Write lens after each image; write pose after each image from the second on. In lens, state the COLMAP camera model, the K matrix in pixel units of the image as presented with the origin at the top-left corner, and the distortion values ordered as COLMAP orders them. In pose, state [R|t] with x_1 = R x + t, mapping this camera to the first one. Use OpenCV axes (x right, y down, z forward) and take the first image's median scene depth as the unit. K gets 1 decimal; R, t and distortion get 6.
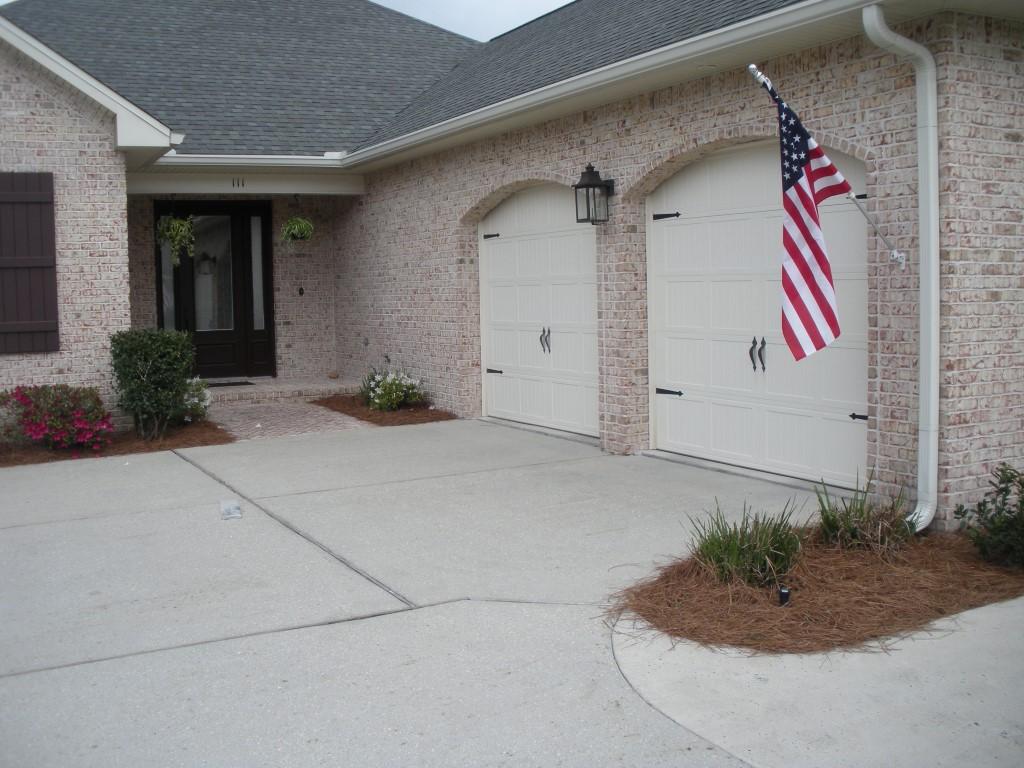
lens RADIAL K [[1135.4, 0, 512.0], [0, 1135.4, 384.0], [0, 0, 1]] dist [-0.237146, 0.227559]
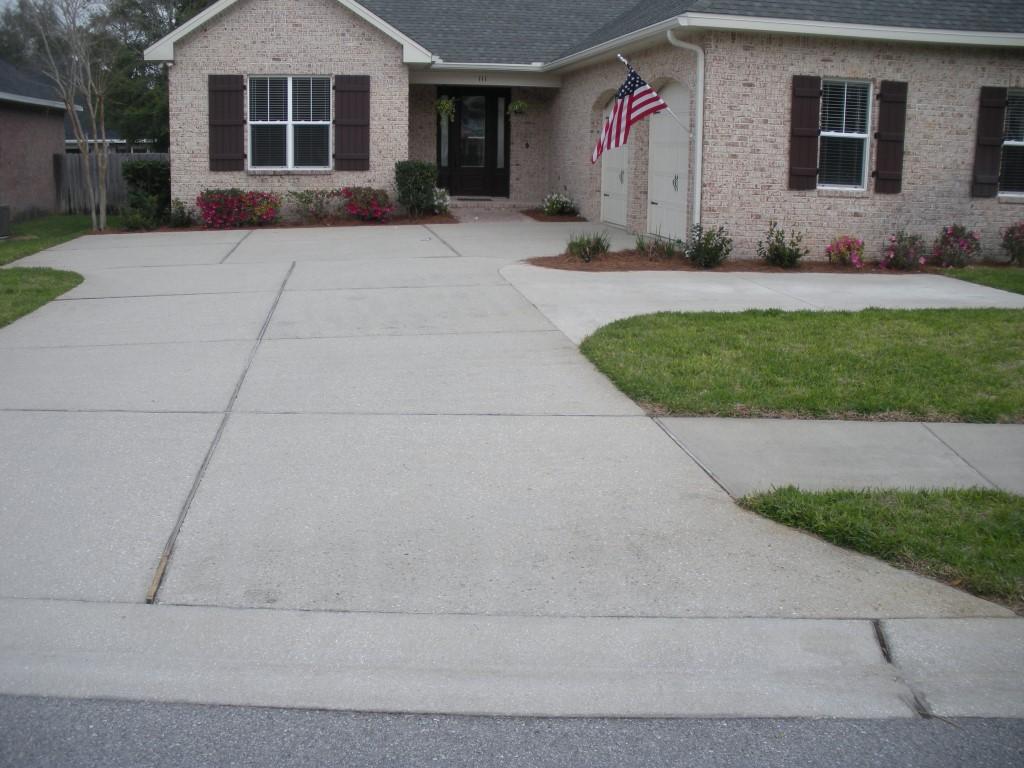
lens RADIAL K [[1118.0, 0, 495.7], [0, 1118.0, 382.6], [0, 0, 1]] dist [-0.325627, 0.444147]
pose [[0.945007, 0.104373, -0.309948, 0.387752], [-0.065438, 0.988888, 0.133488, 0.059722], [0.320436, -0.105865, 0.941336, -0.694444]]
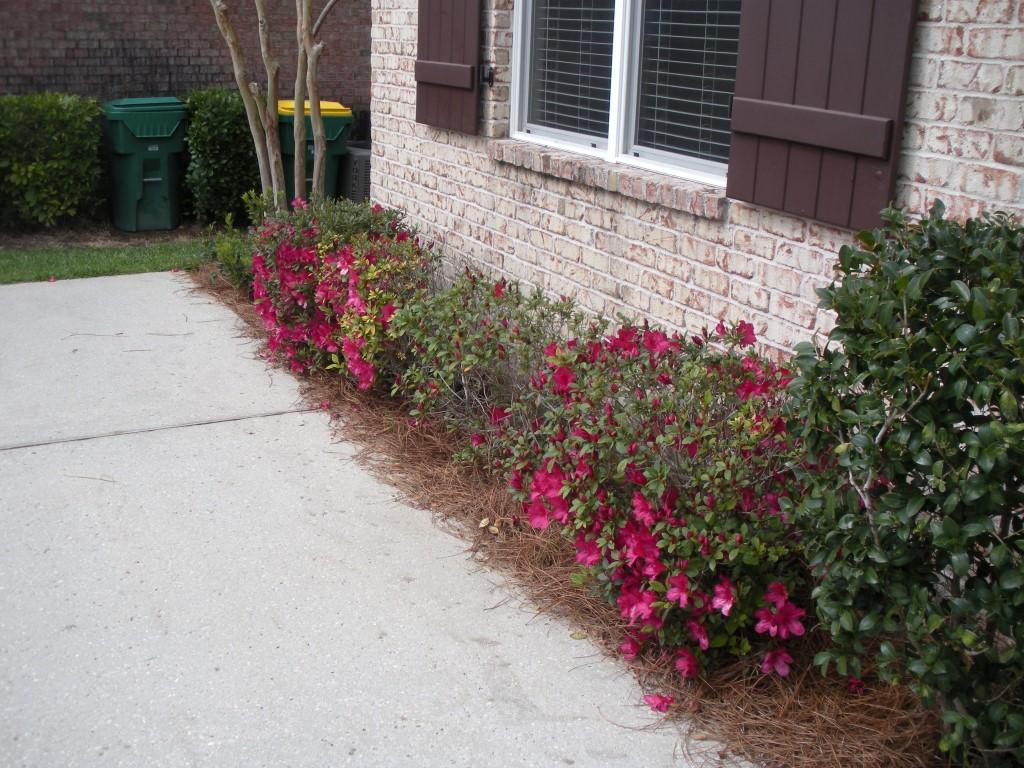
lens RADIAL K [[1109.4, 0, 481.3], [0, 1109.4, 385.4], [0, 0, 1]] dist [-0.324198, 0.412248]
pose [[-0.023517, 0.335577, -0.941719, -0.157543], [-0.108743, 0.935532, 0.336088, -0.066927], [0.993792, 0.110309, 0.014491, 0.851841]]
